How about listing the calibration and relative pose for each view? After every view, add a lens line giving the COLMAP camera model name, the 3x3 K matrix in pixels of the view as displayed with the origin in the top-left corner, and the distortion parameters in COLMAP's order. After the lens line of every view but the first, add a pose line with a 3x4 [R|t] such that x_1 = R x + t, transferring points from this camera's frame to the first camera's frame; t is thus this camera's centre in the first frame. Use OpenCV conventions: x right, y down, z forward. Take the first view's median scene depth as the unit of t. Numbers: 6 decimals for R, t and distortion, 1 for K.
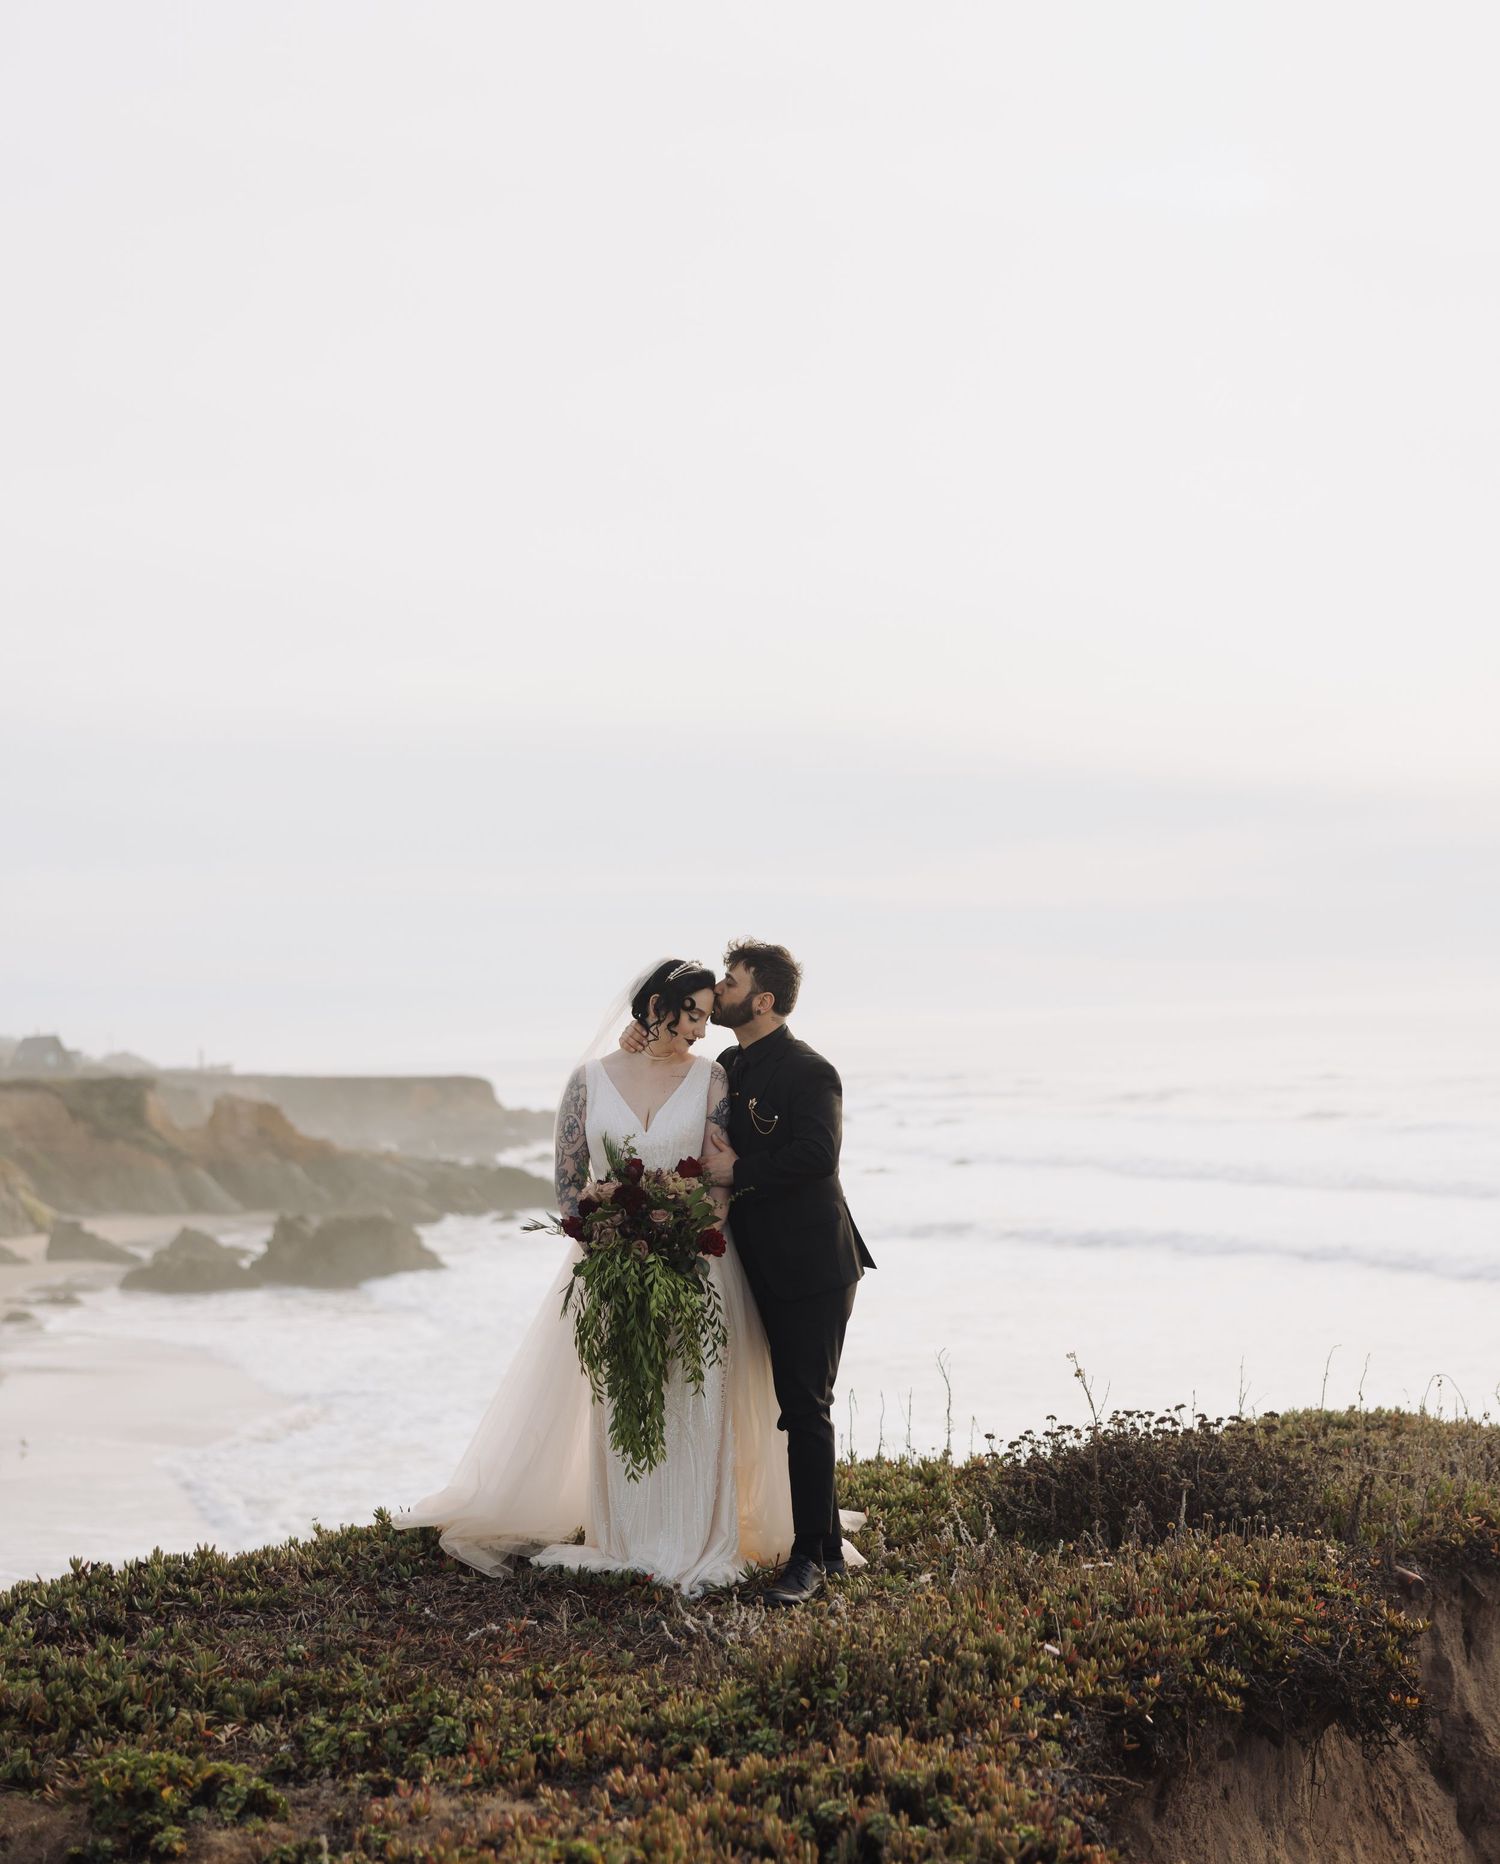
lens RADIAL K [[3201.6, 0, 729.0], [0, 3201.6, 822.7], [0, 0, 1]] dist [0.124454, 0.000000]
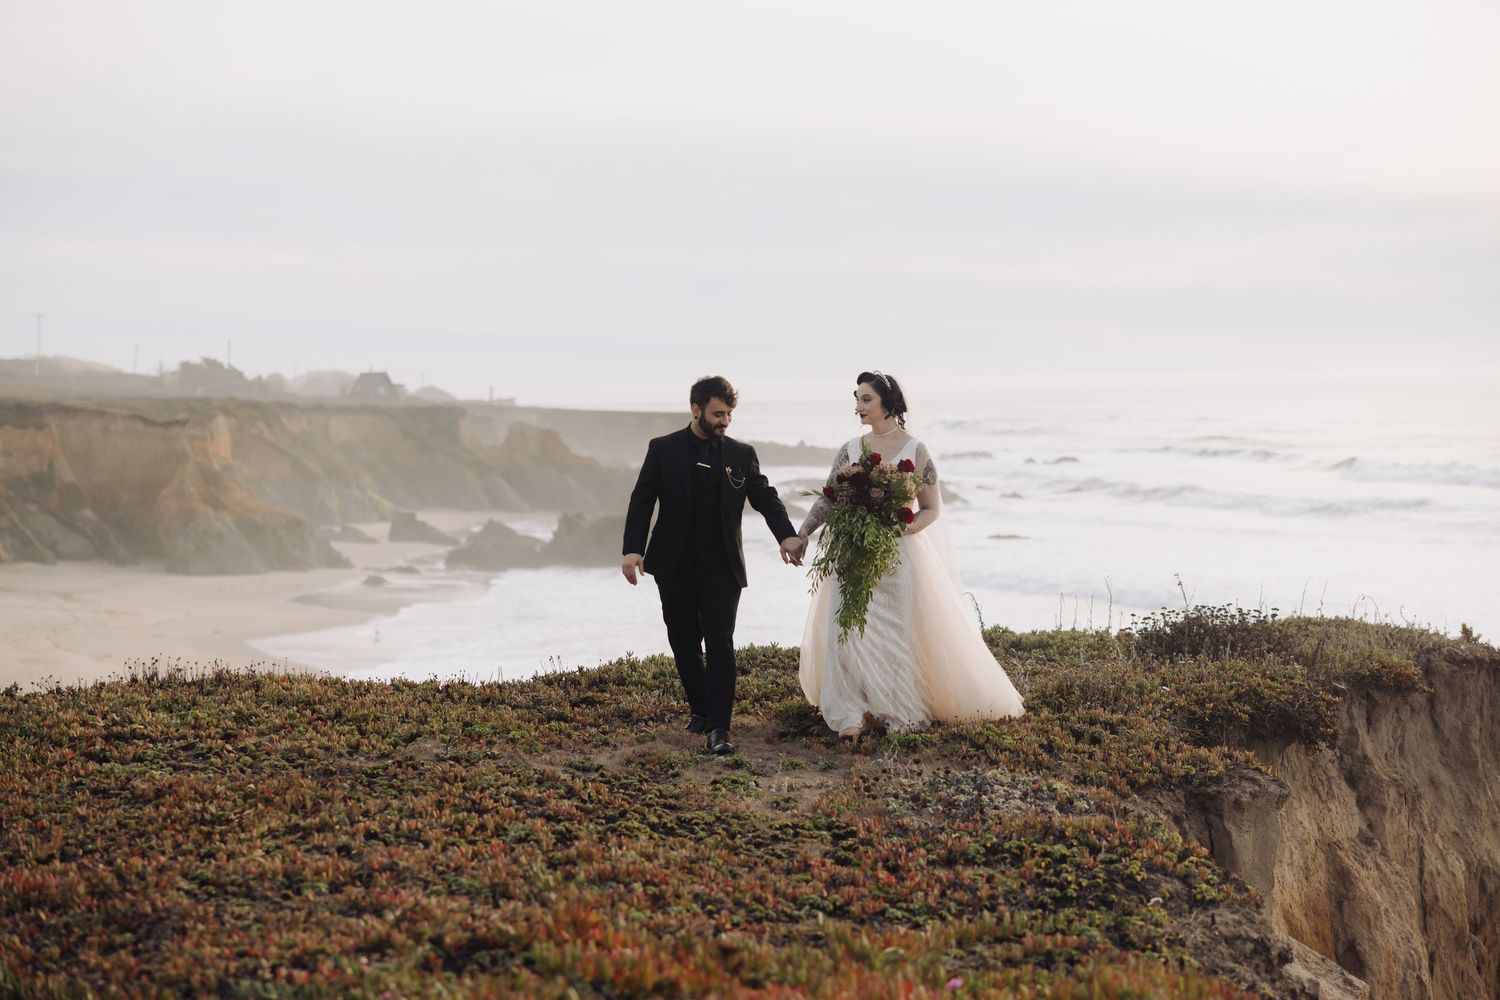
lens RADIAL K [[2503.1, 0, 714.1], [0, 2503.1, 427.0], [0, 0, 1]] dist [0.152123, 0.000000]
pose [[0.997000, 0.030126, -0.071296, -0.078330], [-0.024105, 0.996186, 0.083865, -0.058909], [0.073551, -0.081895, 0.993923, -0.630388]]
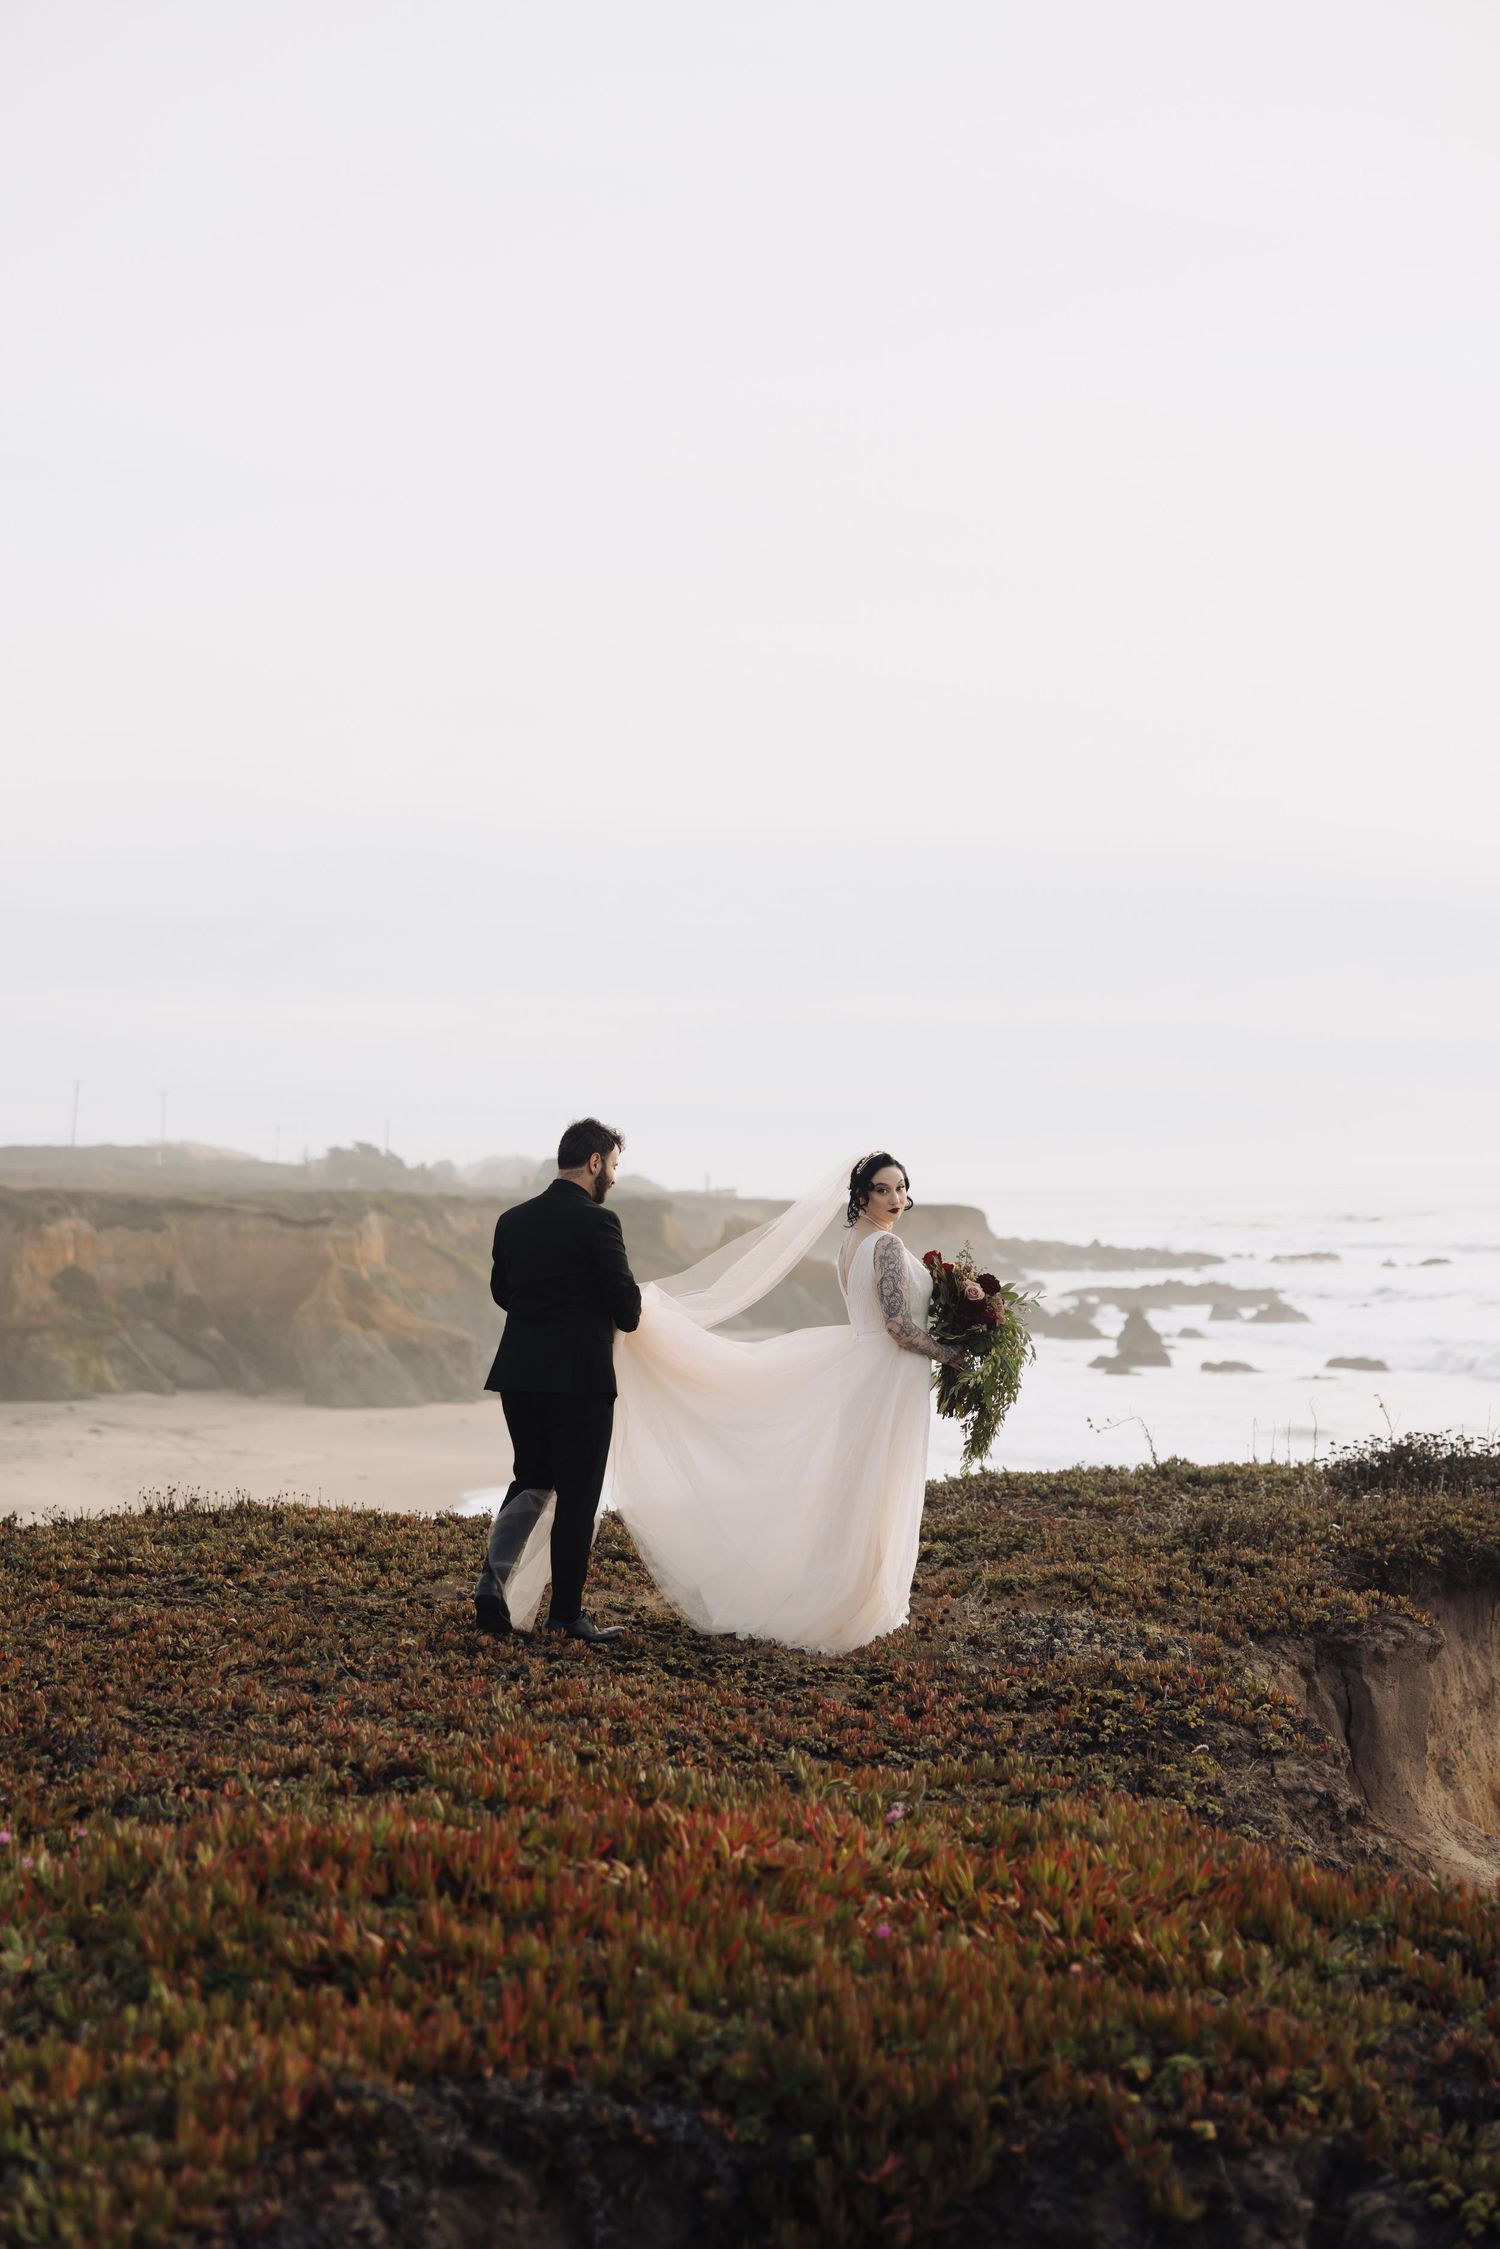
lens RADIAL K [[3134.9, 0, 691.1], [0, 3134.9, 1103.9], [0, 0, 1]] dist [0.082422, 0.000000]
pose [[0.985966, 0.017027, -0.166074, 0.020396], [-0.009256, 0.998831, 0.047454, -0.071248], [0.166687, -0.045251, 0.984971, -0.747475]]
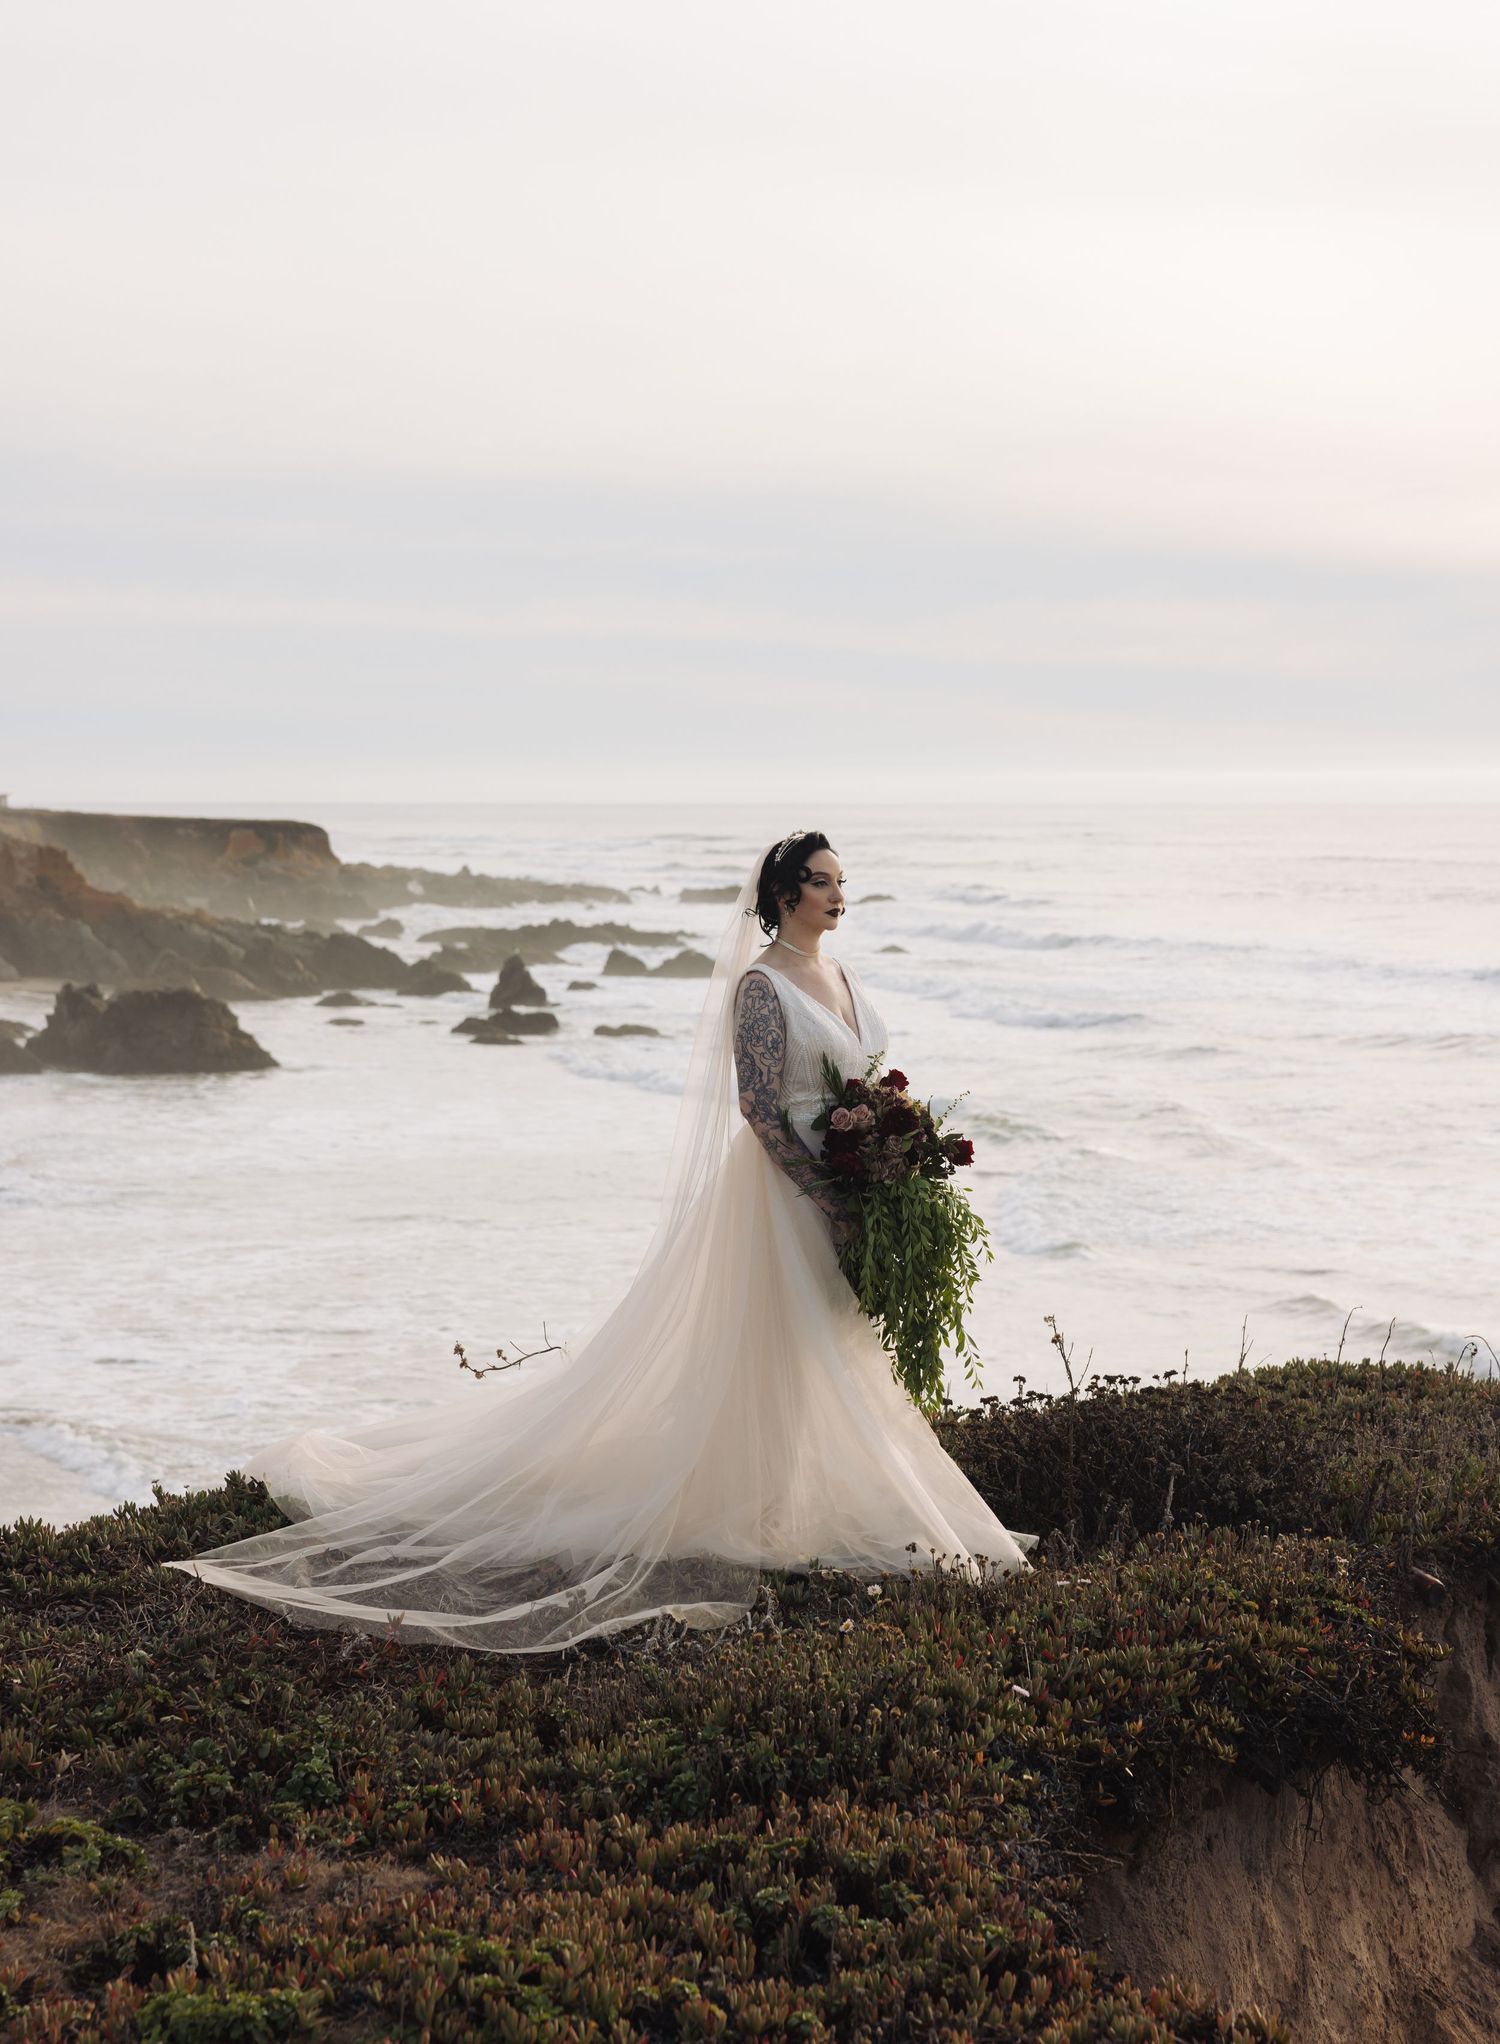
lens RADIAL K [[3895.9, 0, 721.6], [0, 3895.9, 947.8], [0, 0, 1]] dist [0.220066, 0.000000]
pose [[0.999011, 0.034070, 0.028587, -0.013390], [-0.036963, 0.993498, 0.107678, -0.041132], [-0.024733, -0.108629, 0.993775, -0.018741]]
